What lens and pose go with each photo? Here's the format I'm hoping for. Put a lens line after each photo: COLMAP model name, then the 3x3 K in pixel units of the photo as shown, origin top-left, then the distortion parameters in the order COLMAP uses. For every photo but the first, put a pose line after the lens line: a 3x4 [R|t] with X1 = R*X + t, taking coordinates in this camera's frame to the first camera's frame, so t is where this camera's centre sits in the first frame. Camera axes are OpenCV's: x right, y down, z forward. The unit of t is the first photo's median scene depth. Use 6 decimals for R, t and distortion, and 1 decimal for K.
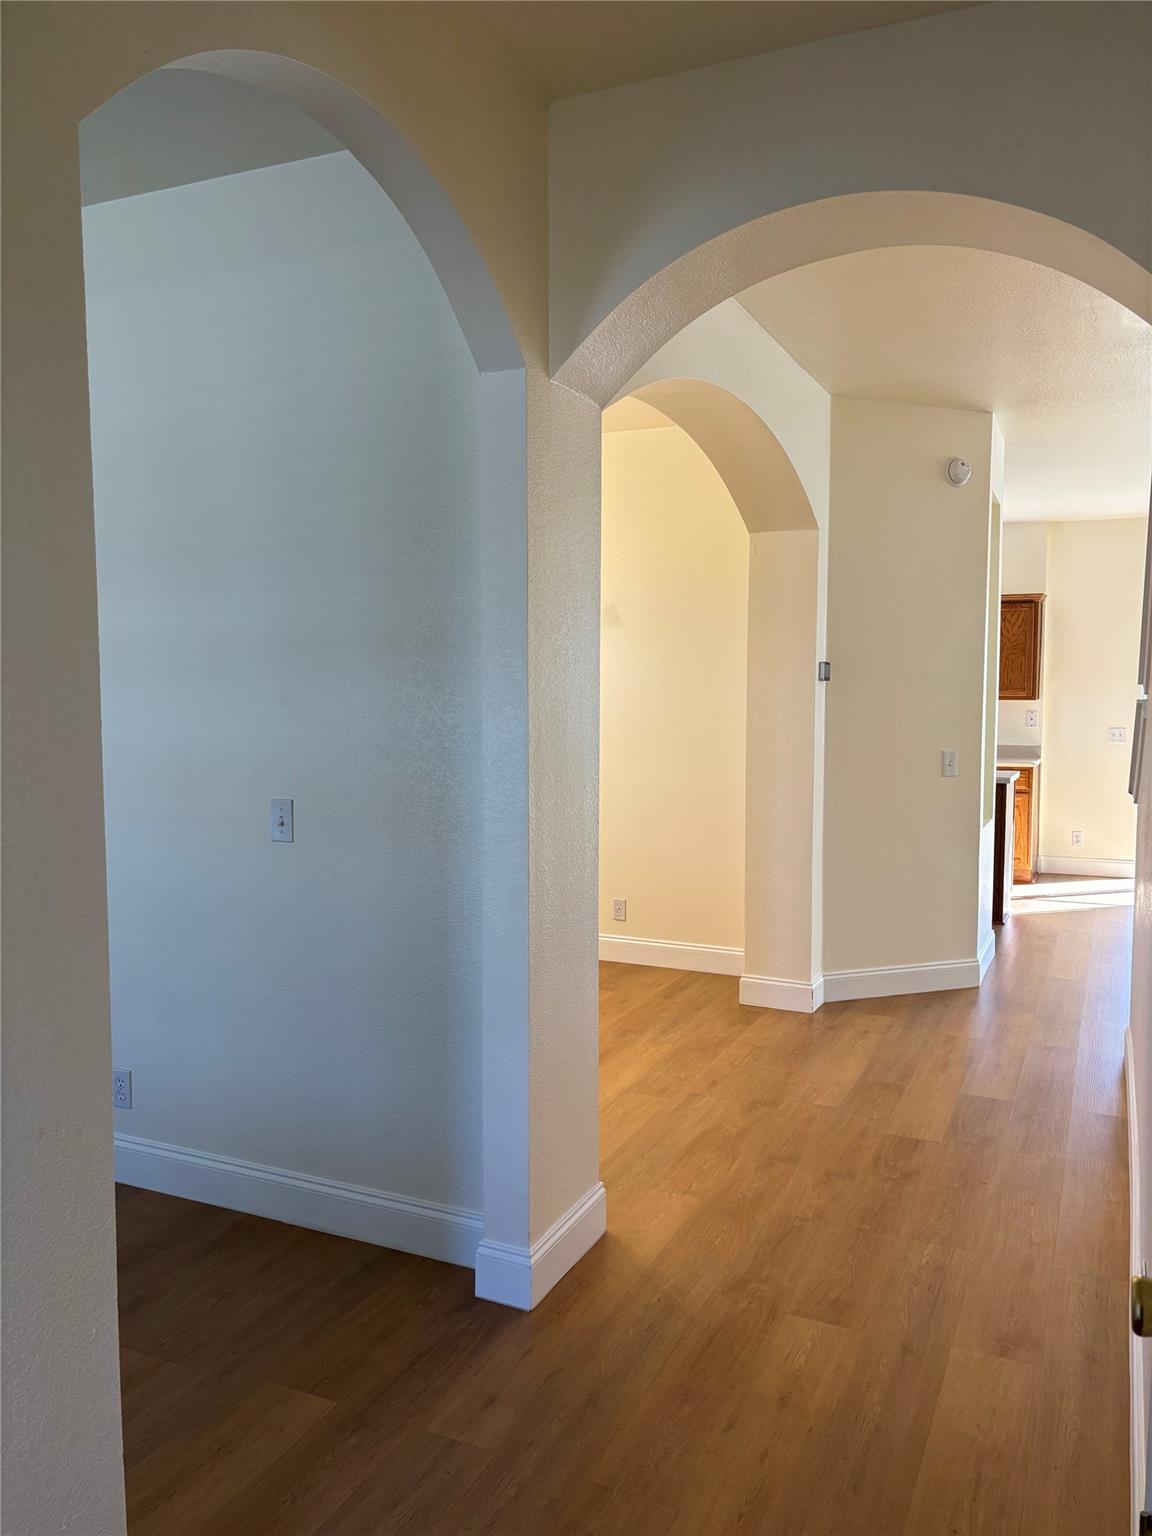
lens RADIAL K [[1155.8, 0, 576.1], [0, 1155.8, 768.7], [0, 0, 1]] dist [0.000355, 0.000038]
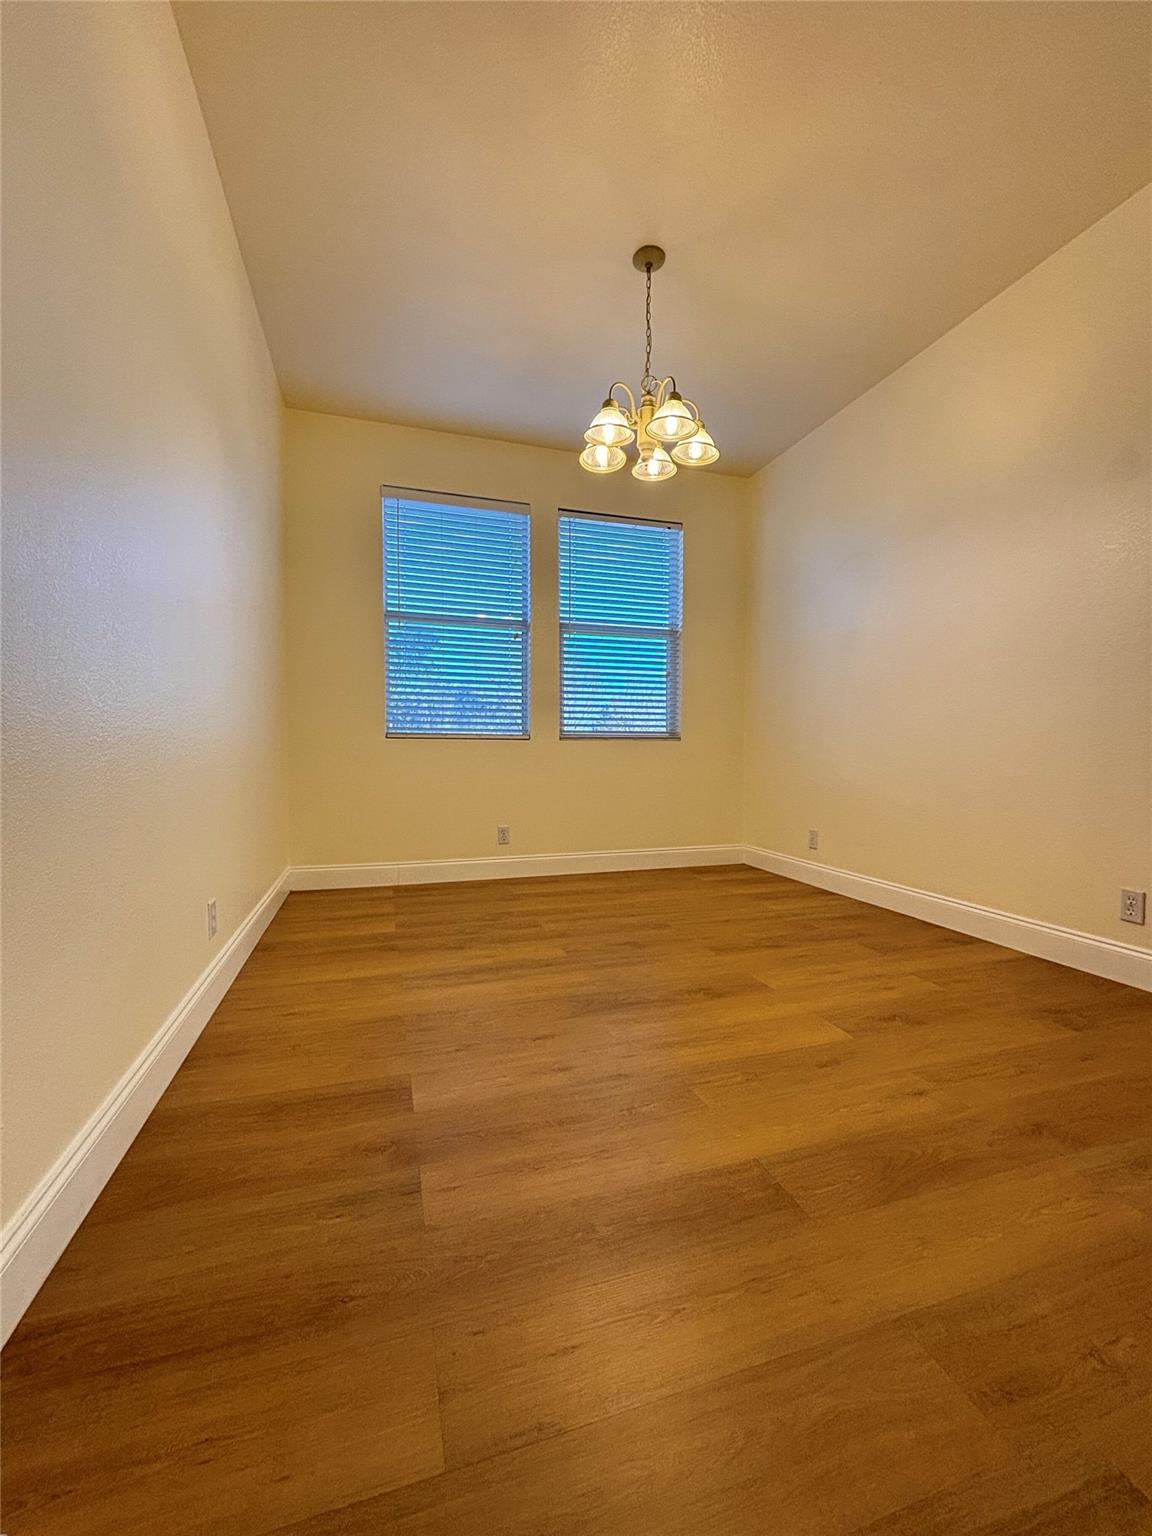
lens RADIAL K [[611.4, 0, 573.6], [0, 611.4, 768.2], [0, 0, 1]] dist [-0.001609, -0.001830]
pose [[0.668042, 0.030119, -0.743514, 0.103110], [-0.056716, 0.998335, -0.010518, 0.082045], [0.741959, 0.049196, 0.668638, 0.663148]]
